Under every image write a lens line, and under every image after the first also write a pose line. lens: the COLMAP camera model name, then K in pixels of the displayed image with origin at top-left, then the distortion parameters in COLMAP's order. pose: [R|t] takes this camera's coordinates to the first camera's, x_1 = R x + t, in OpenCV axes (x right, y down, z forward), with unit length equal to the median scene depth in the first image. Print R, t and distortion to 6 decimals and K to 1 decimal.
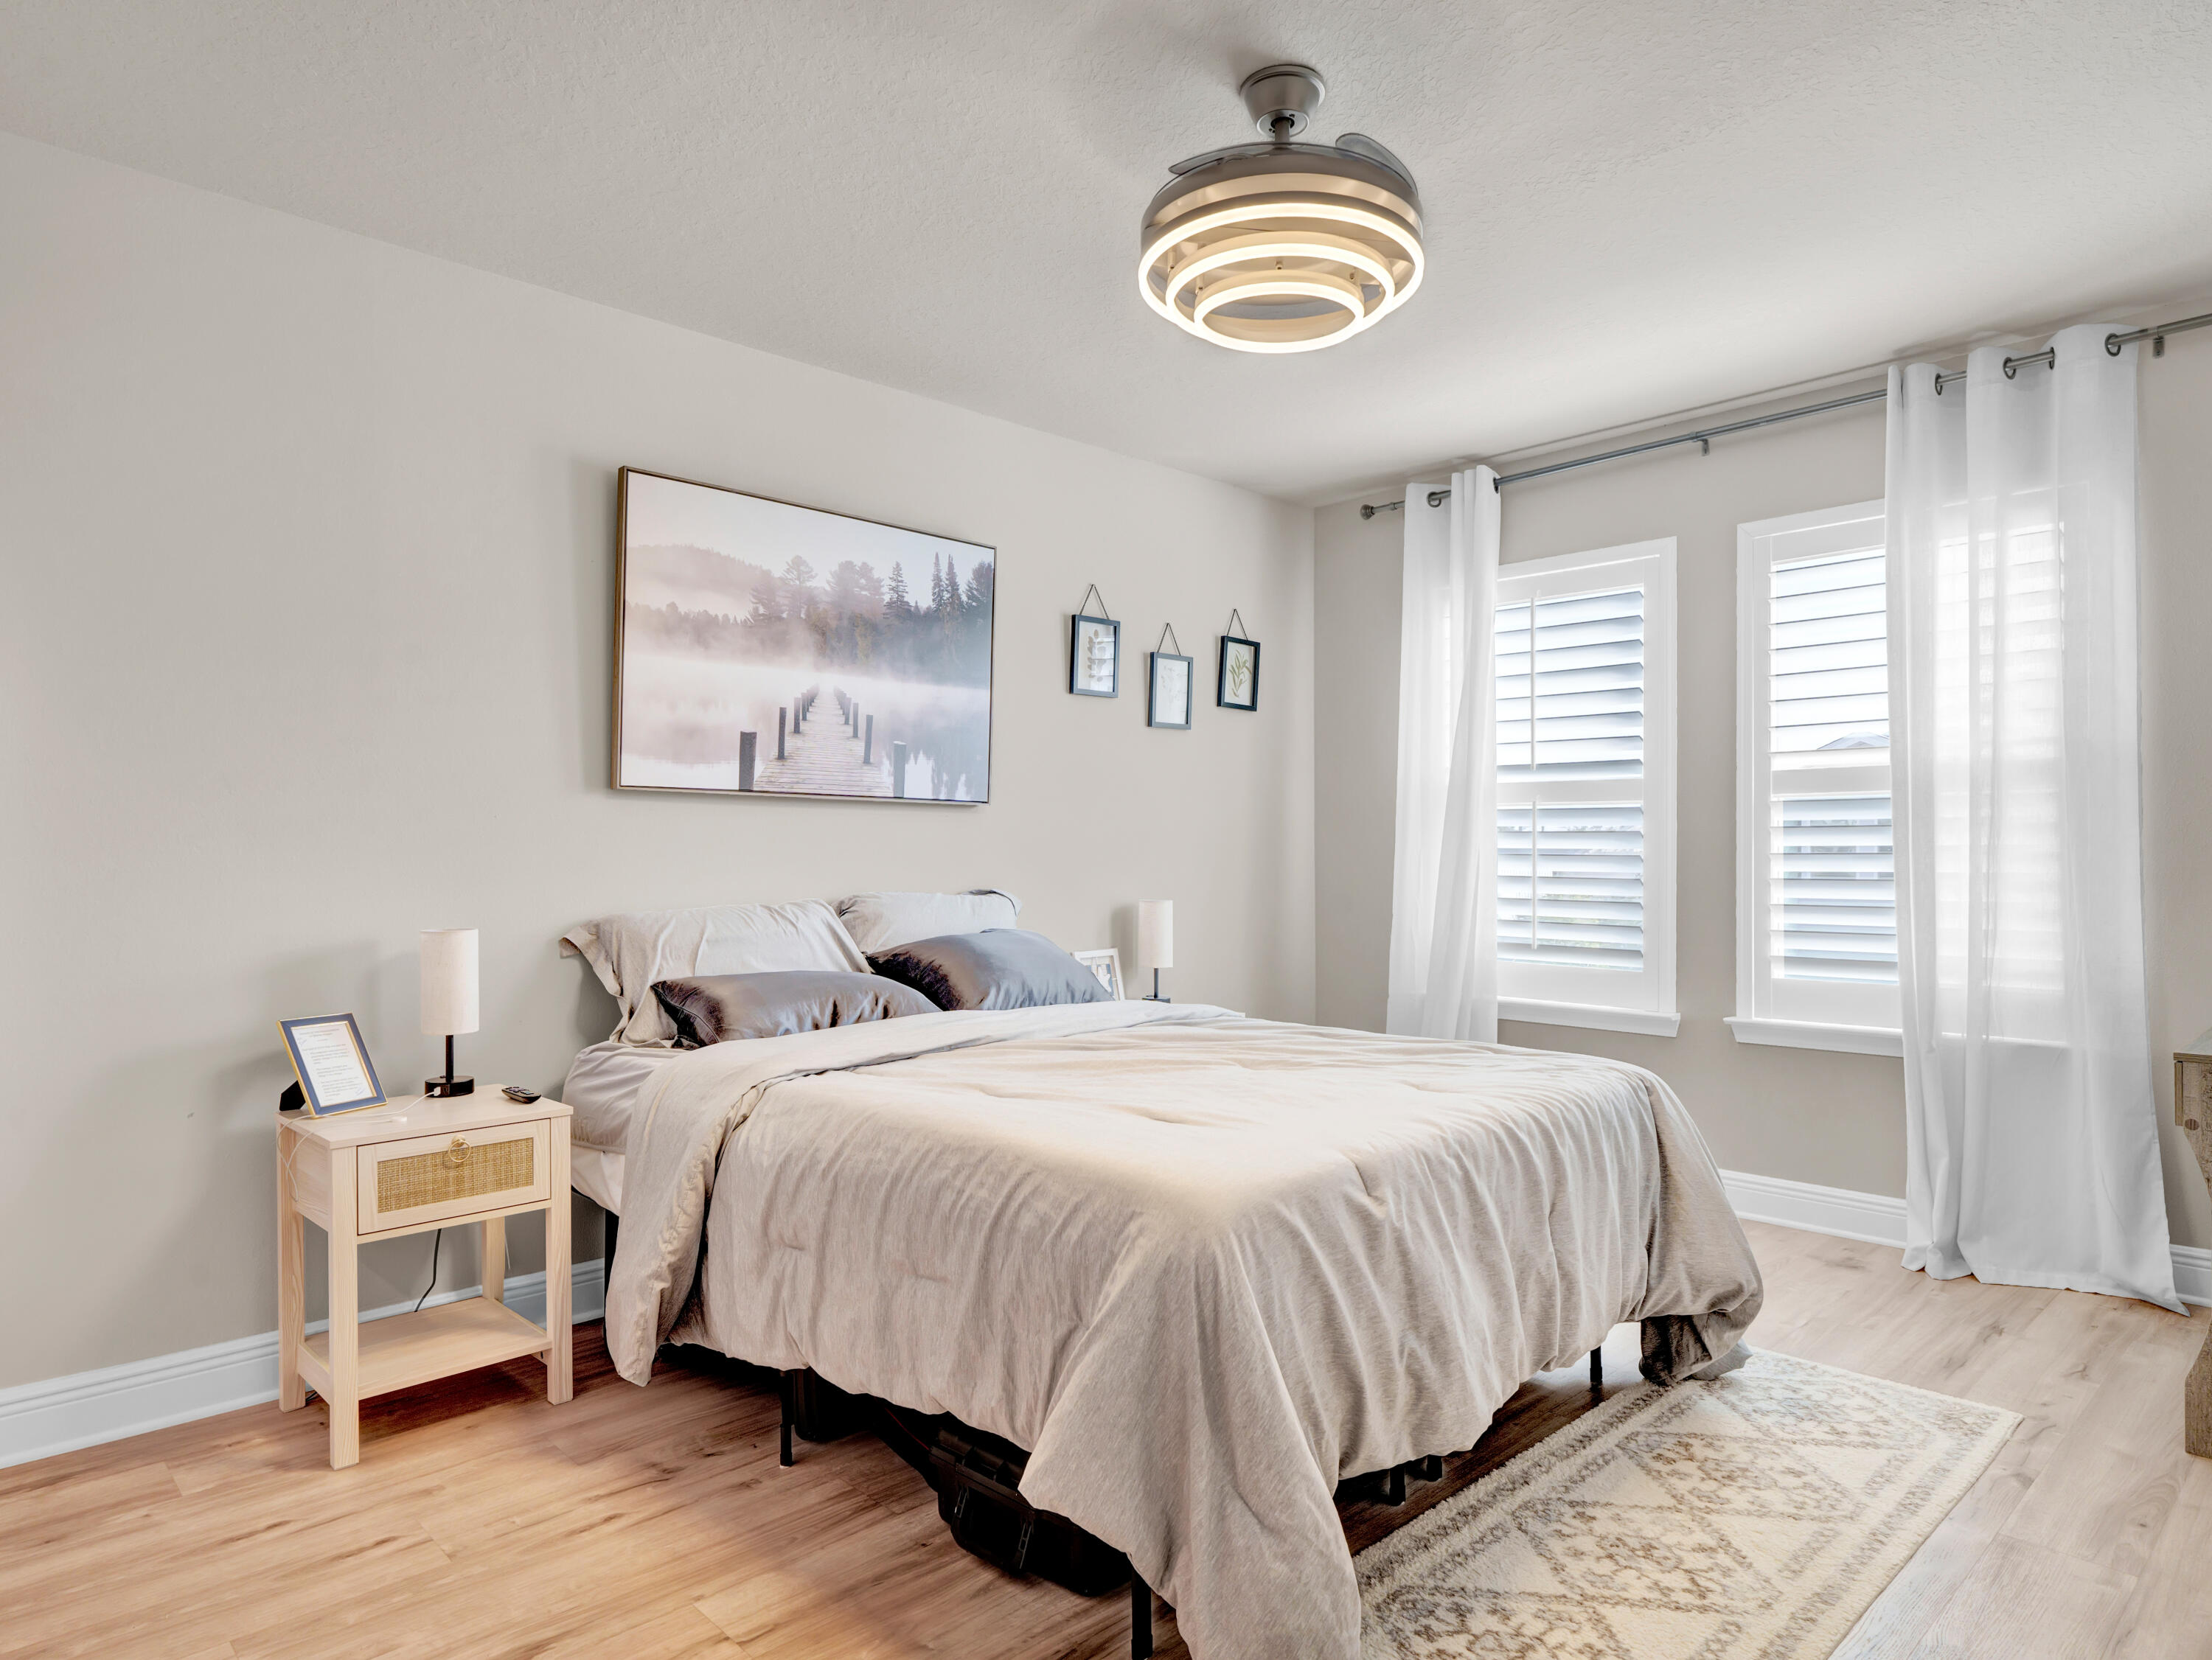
lens RADIAL K [[1343.9, 0, 1106.2], [0, 1343.9, 857.7], [0, 0, 1]] dist [-0.001531, 0.000276]
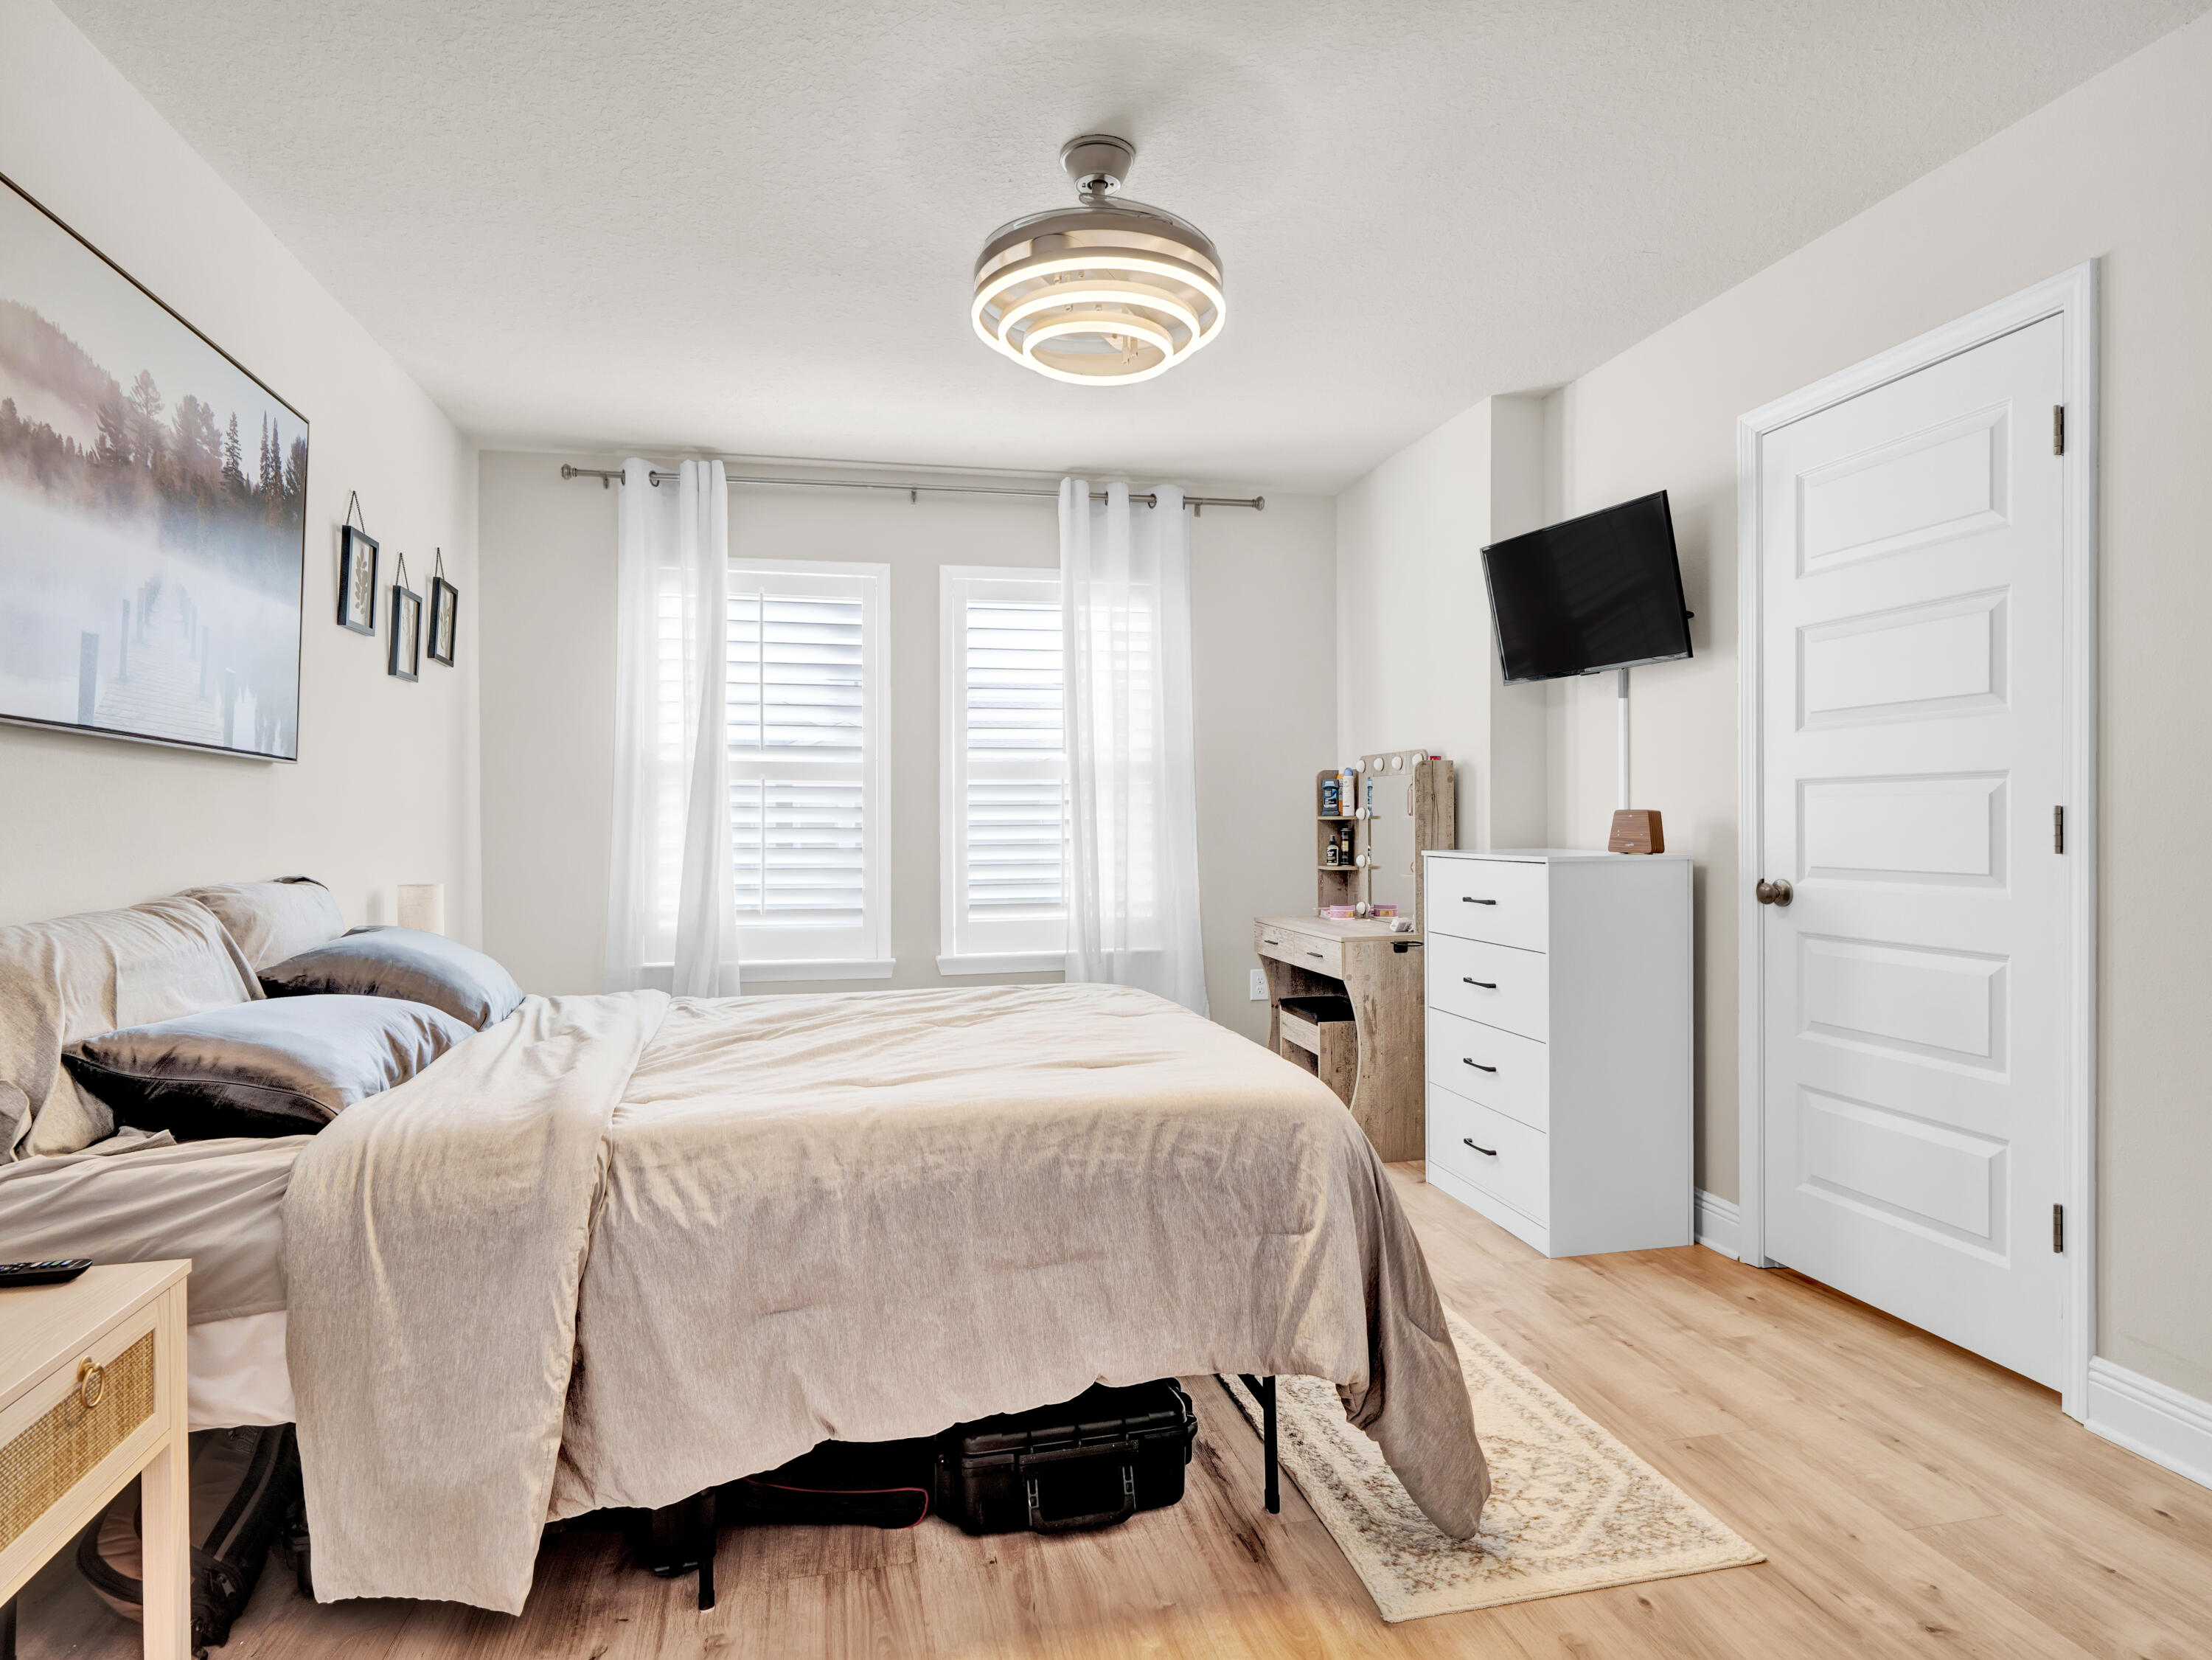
lens RADIAL K [[1247.9, 0, 1106.0], [0, 1247.9, 830.0], [0, 0, 1]] dist [-0.004197, 0.011056]
pose [[0.520064, -0.005621, 0.854109, -0.493152], [0.009081, 0.999958, 0.001051, 0.001242], [-0.854079, 0.007210, 0.520093, 0.282019]]
